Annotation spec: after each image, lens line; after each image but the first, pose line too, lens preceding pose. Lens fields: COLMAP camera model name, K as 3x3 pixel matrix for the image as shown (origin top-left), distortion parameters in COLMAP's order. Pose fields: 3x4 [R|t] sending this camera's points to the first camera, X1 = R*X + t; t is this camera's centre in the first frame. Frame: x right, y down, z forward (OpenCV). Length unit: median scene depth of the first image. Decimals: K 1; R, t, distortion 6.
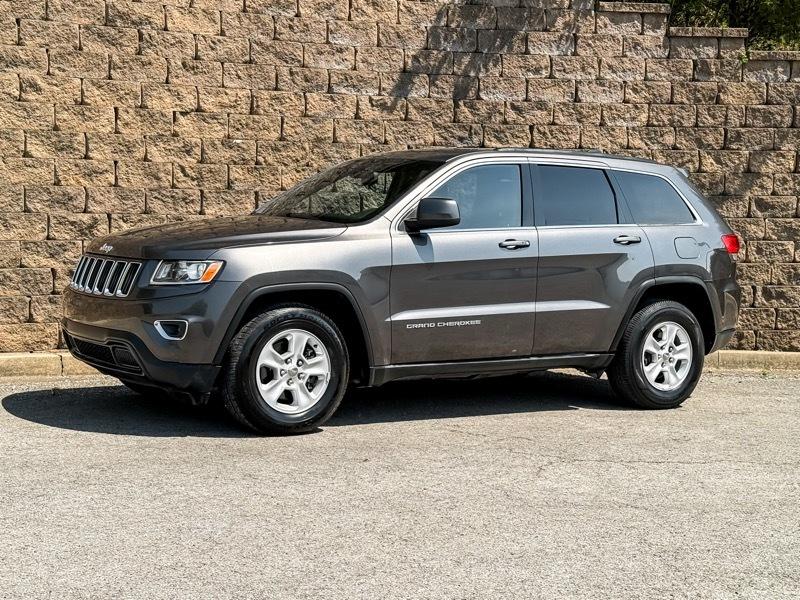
lens RADIAL K [[1273.1, 0, 398.9], [0, 1273.1, 302.4], [0, 0, 1]] dist [0.159149, -0.067956]
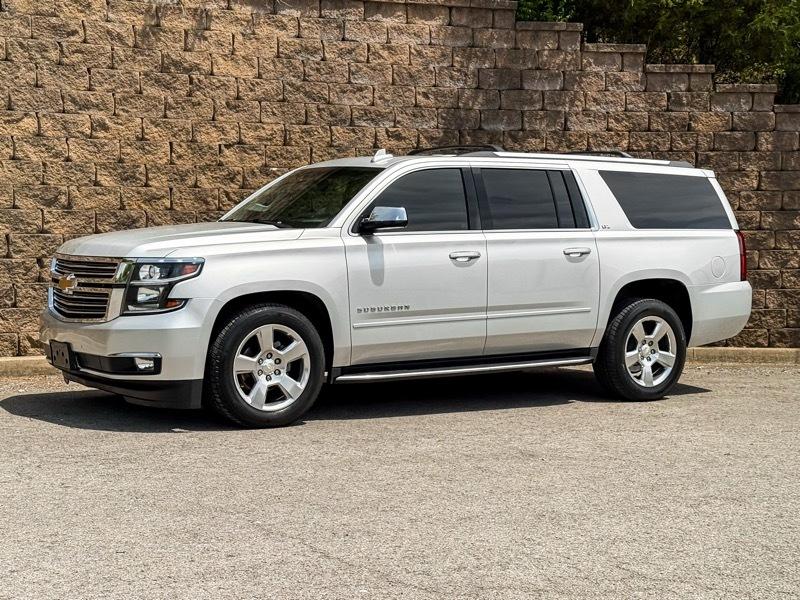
lens RADIAL K [[1273.1, 0, 398.9], [0, 1273.1, 302.4], [0, 0, 1]] dist [0.159149, -0.067956]
pose [[0.999858, -0.011681, 0.012146, -0.028396], [0.011799, 0.999883, -0.009691, 0.006435], [-0.012031, 0.009833, 0.999879, -0.150797]]
